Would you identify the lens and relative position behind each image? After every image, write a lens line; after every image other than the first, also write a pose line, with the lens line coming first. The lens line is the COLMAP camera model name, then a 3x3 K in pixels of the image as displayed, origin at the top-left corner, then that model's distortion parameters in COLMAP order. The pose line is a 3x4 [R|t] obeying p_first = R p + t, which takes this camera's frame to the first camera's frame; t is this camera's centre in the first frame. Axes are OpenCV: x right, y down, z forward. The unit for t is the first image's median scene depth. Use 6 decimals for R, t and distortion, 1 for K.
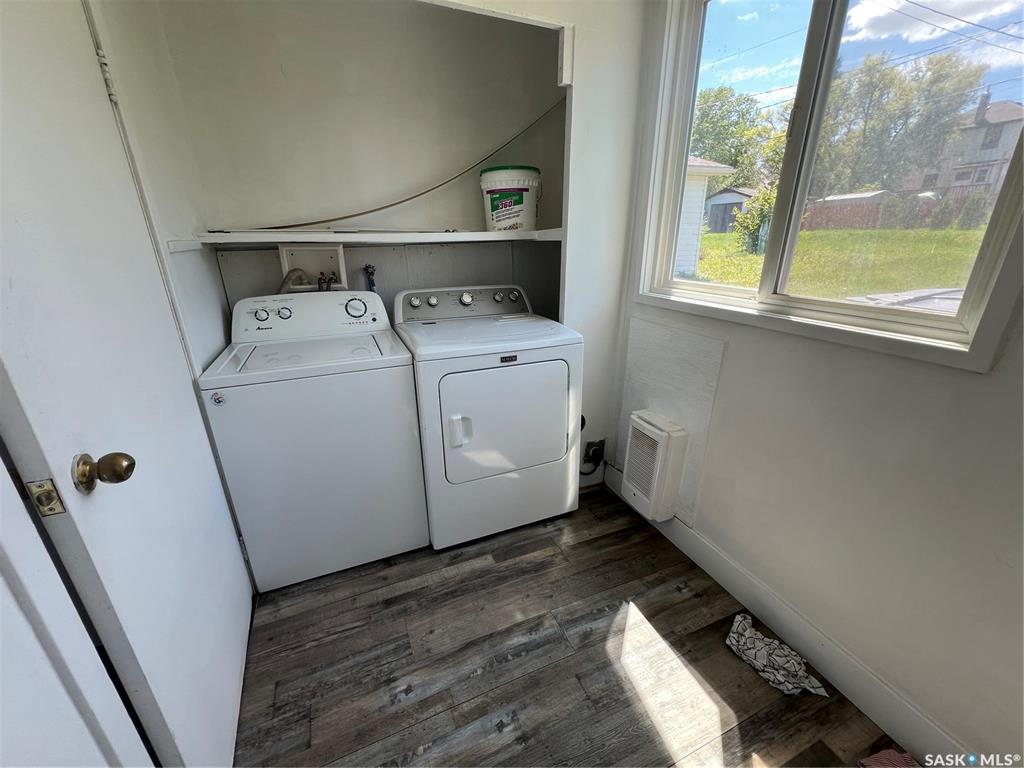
lens RADIAL K [[412.0, 0, 513.4], [0, 412.0, 384.6], [0, 0, 1]] dist [-0.001839, -0.000283]
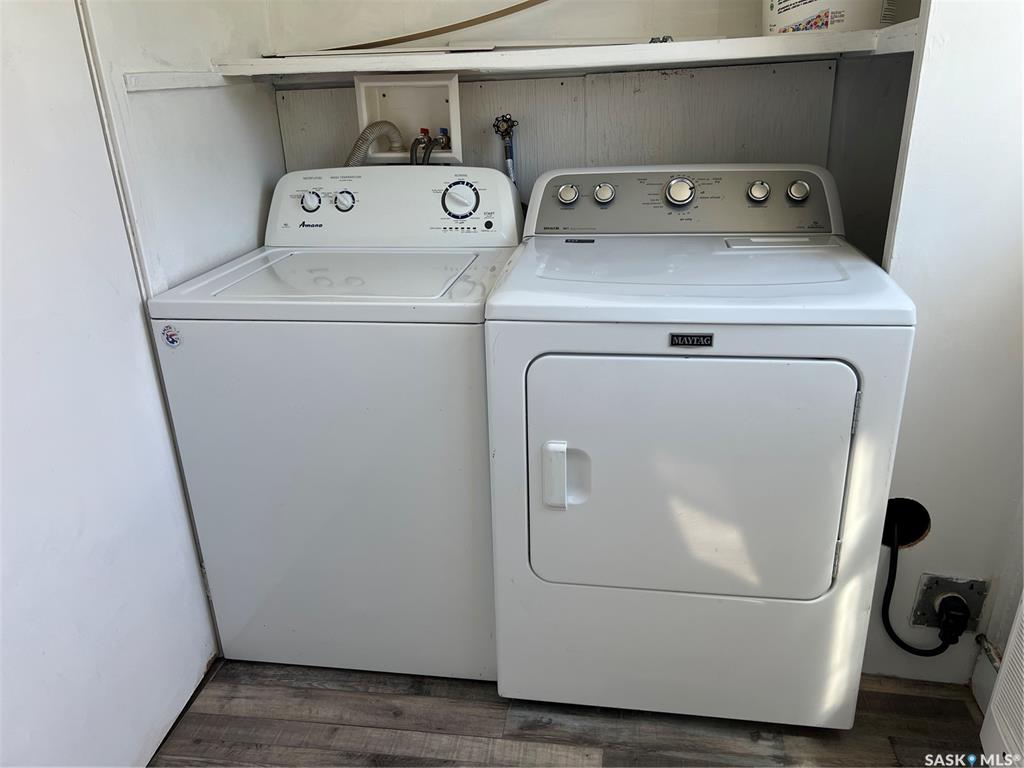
lens RADIAL K [[773.7, 0, 511.8], [0, 773.7, 386.1], [0, 0, 1]] dist [0.054435, -0.052354]
pose [[0.849511, 0.177959, -0.496651, 0.215892], [-0.152965, 0.984037, 0.090954, -0.053854], [0.504909, -0.001296, 0.863172, 0.184809]]
